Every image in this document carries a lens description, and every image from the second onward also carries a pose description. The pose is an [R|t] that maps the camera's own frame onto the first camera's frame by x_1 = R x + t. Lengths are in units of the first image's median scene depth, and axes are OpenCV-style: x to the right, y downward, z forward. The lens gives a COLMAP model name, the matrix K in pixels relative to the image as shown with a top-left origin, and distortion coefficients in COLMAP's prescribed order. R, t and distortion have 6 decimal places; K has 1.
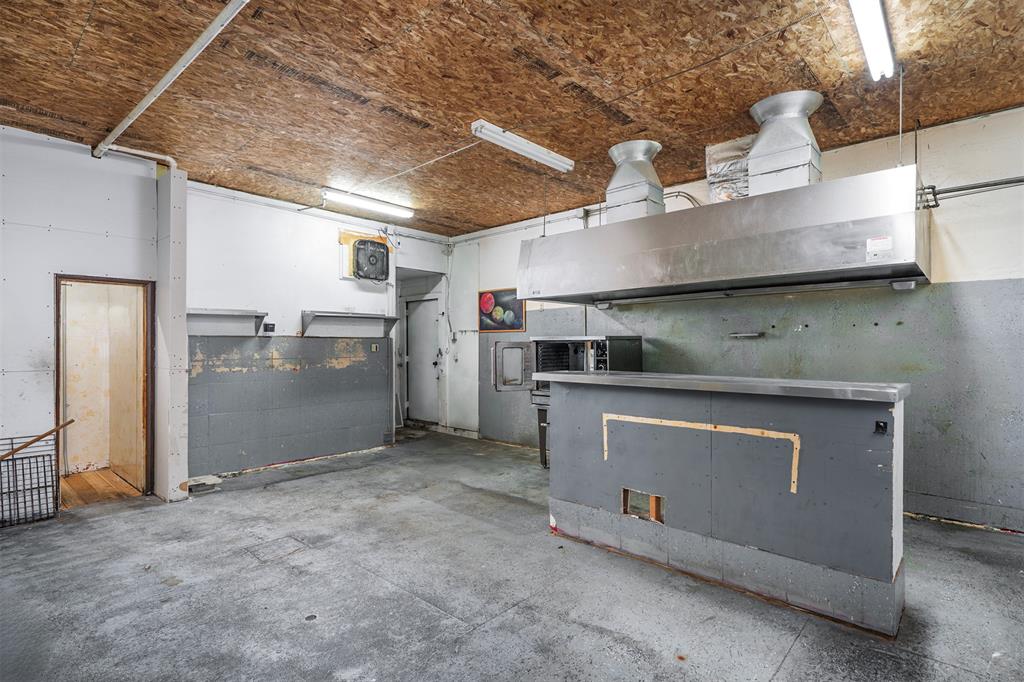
lens RADIAL K [[505.5, 0, 517.5], [0, 505.5, 345.8], [0, 0, 1]] dist [0.001498, 0.000329]
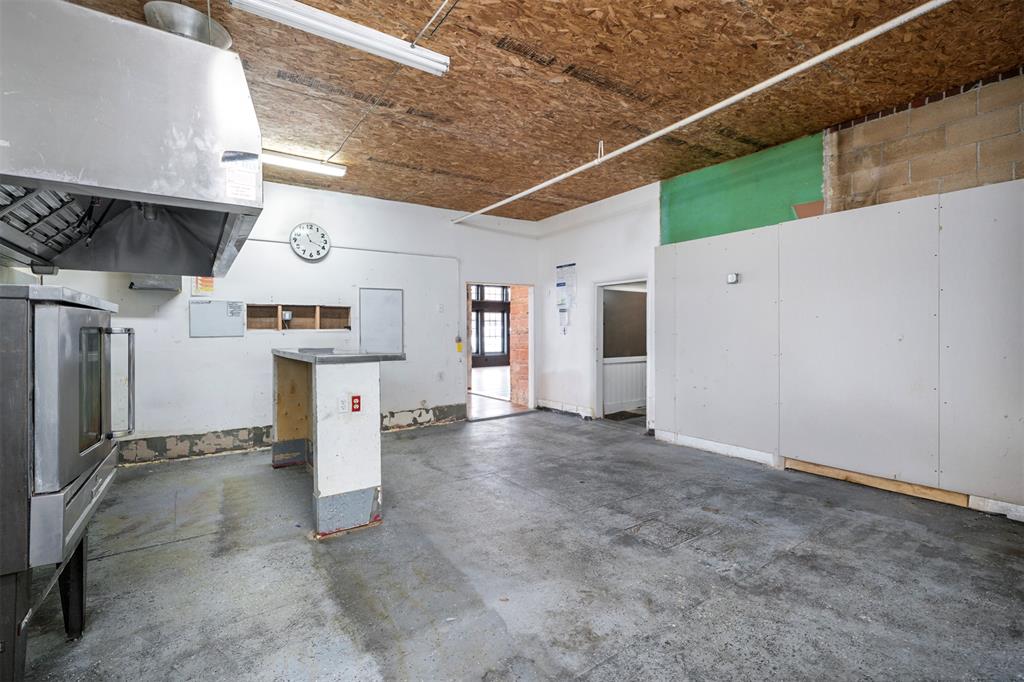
lens RADIAL K [[456.2, 0, 491.3], [0, 456.2, 331.1], [0, 0, 1]] dist [0.002205, 0.000075]
pose [[-0.958596, 0.007114, 0.284680, -0.401591], [0.007734, 0.999970, 0.001054, 0.010153], [-0.284664, 0.003212, -0.958622, 1.861090]]
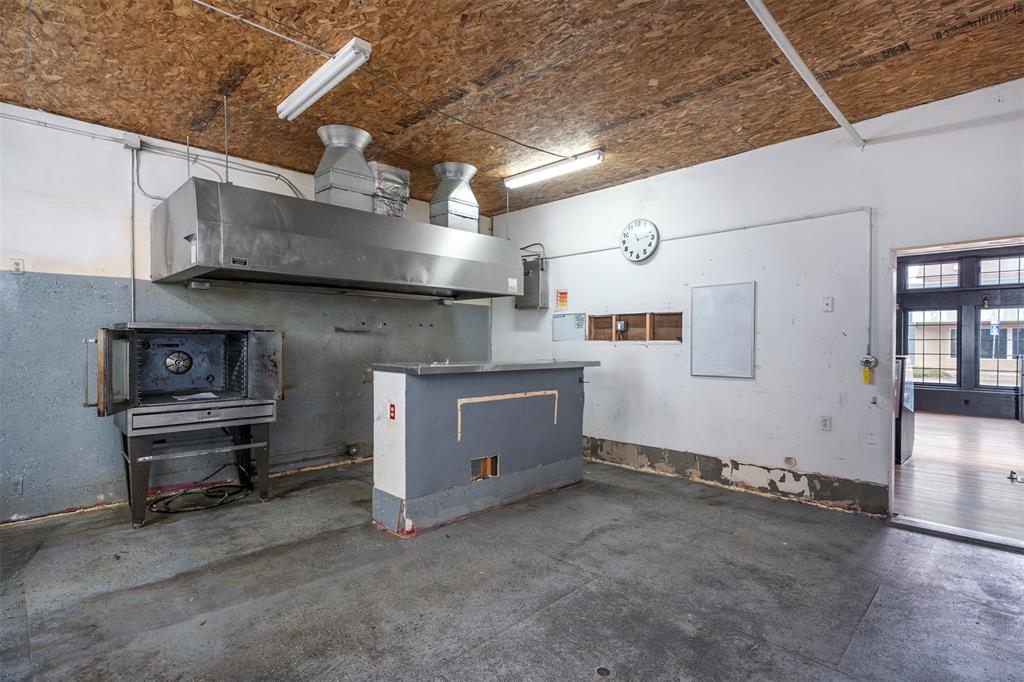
lens RADIAL K [[485.1, 0, 512.0], [0, 485.1, 341.0], [0, 0, 1]] dist [0.000561, 0.000724]
pose [[0.067621, 0.003312, 0.997706, -0.857973], [-0.004999, 0.999983, -0.002981, 0.008284], [-0.997699, -0.004786, 0.067636, 0.787509]]
